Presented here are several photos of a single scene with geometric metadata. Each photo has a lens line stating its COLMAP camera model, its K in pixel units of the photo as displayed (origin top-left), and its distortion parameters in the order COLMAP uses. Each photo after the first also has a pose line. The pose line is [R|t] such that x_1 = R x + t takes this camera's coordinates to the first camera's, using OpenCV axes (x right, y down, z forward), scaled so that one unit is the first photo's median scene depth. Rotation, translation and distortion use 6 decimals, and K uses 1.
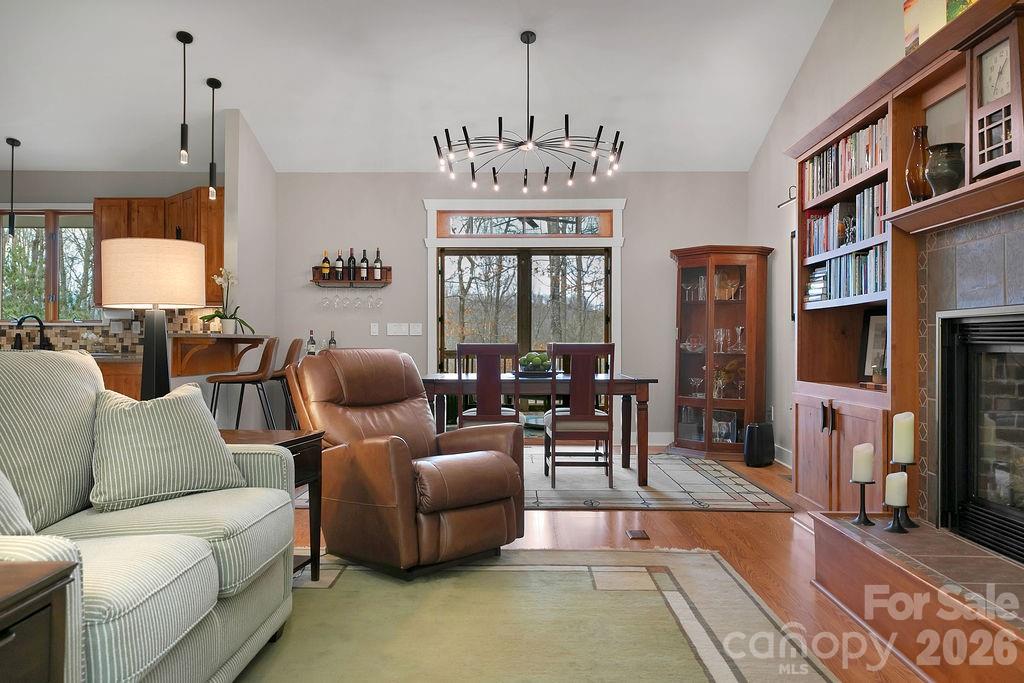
lens RADIAL K [[774.9, 0, 502.3], [0, 774.9, 344.3], [0, 0, 1]] dist [0.001251, 0.002905]
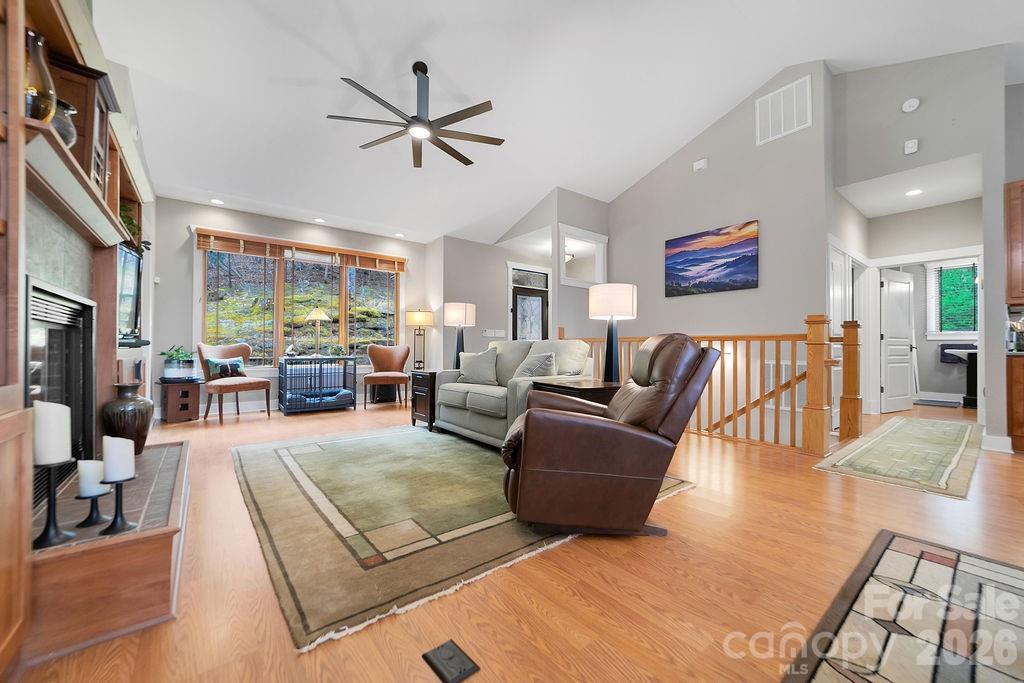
lens RADIAL K [[401.0, 0, 514.0], [0, 401.0, 346.1], [0, 0, 1]] dist [-0.020370, 0.010856]
pose [[-0.767634, -0.013142, -0.640754, 0.171871], [-0.011559, 0.999911, -0.006661, 0.014409], [0.640785, 0.002293, -0.767717, 0.664990]]
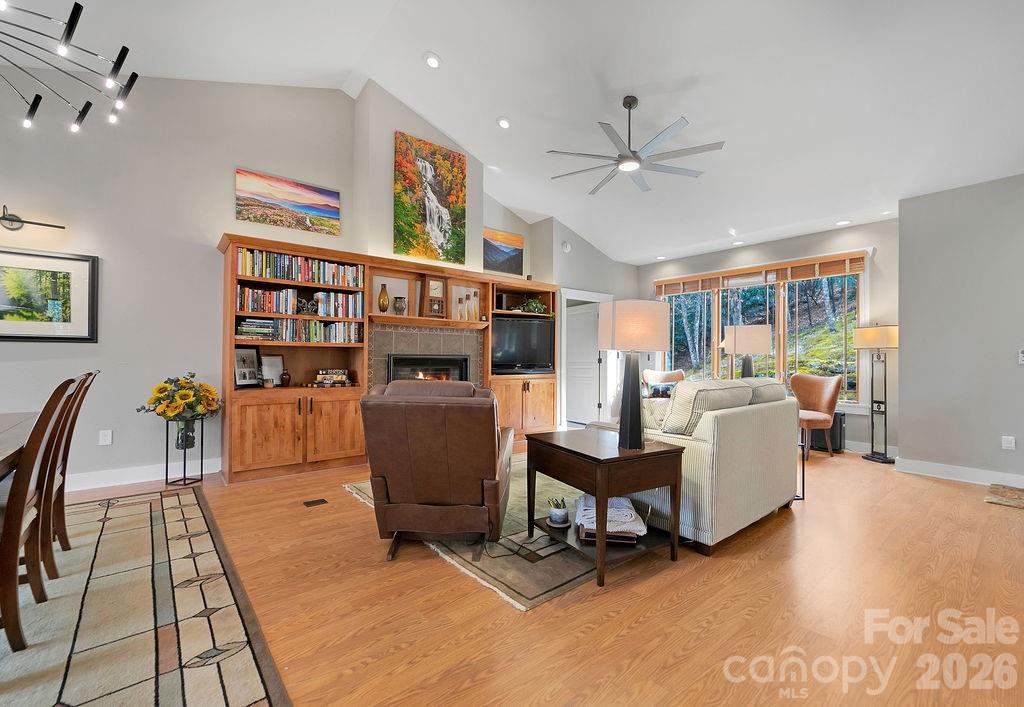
lens RADIAL K [[434.5, 0, 512.0], [0, 434.5, 353.5], [0, 0, 1]] dist [-0.001368, 0.000869]
pose [[-0.660353, -0.003384, 0.750948, -0.349319], [-0.011739, 0.999914, -0.005817, -0.015473], [-0.750864, -0.012657, -0.660336, 0.672115]]
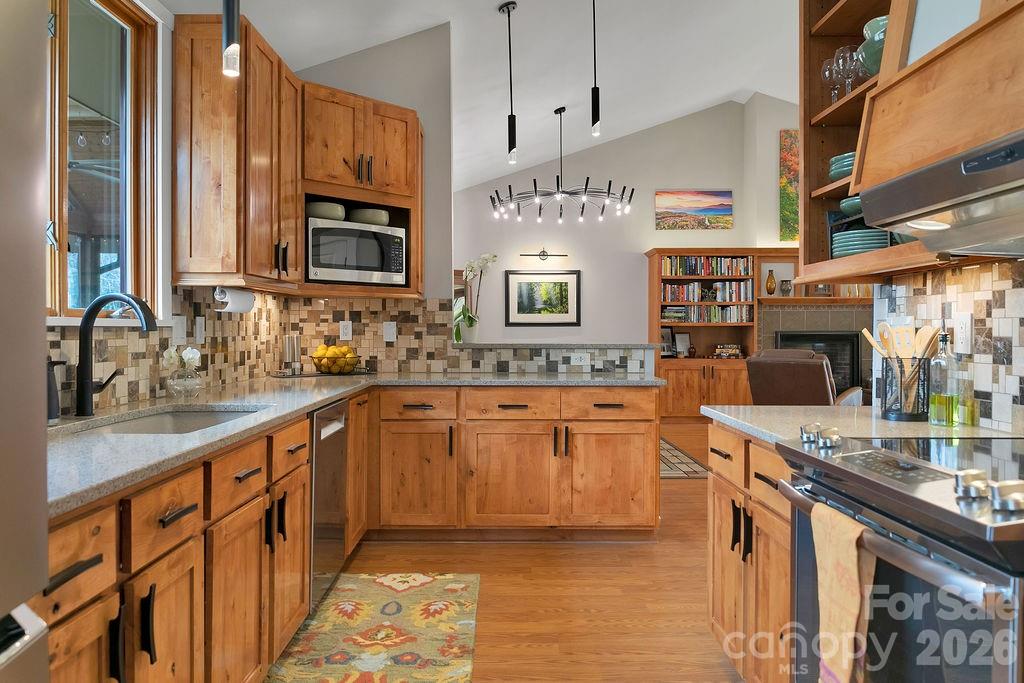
lens RADIAL K [[731.1, 0, 498.9], [0, 731.1, 330.7], [0, 0, 1]] dist [-0.005829, 0.000749]
pose [[-0.034962, -0.007410, 0.999361, -0.921407], [-0.000253, 0.999973, 0.007406, -0.025626], [-0.999389, 0.000006, -0.034963, 0.879983]]
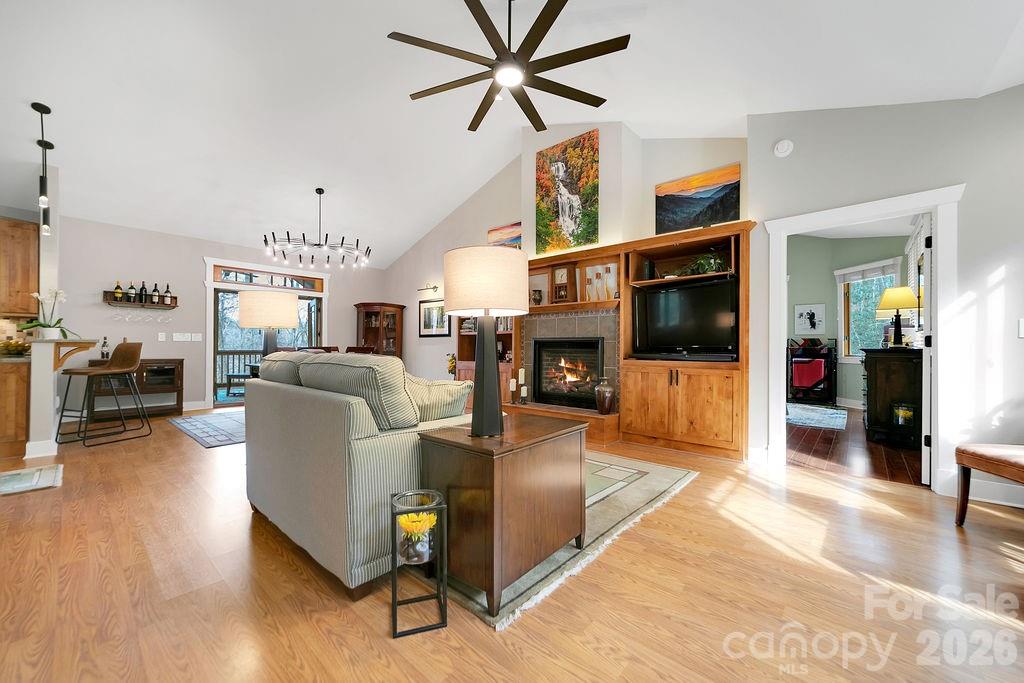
lens RADIAL K [[401.0, 0, 514.0], [0, 401.0, 346.1], [0, 0, 1]] dist [-0.020370, 0.010856]
pose [[0.637558, 0.001514, 0.770400, -0.328244], [-0.001463, 0.999999, -0.000755, -0.001922], [-0.770401, -0.000645, 0.637560, -0.020672]]
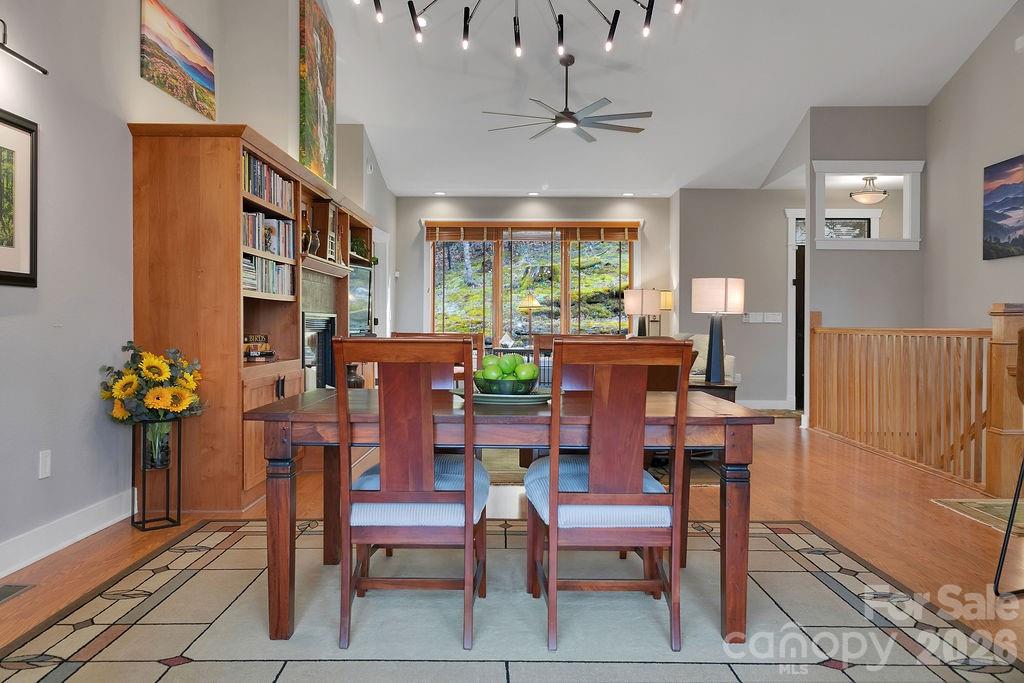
lens RADIAL K [[781.2, 0, 509.0], [0, 781.2, 328.3], [0, 0, 1]] dist [0.003432, 0.005297]
pose [[-0.999718, -0.010233, -0.021422, 0.040129], [-0.010334, 0.999936, 0.004586, -0.005703], [0.021373, 0.004806, -0.999760, 1.158903]]
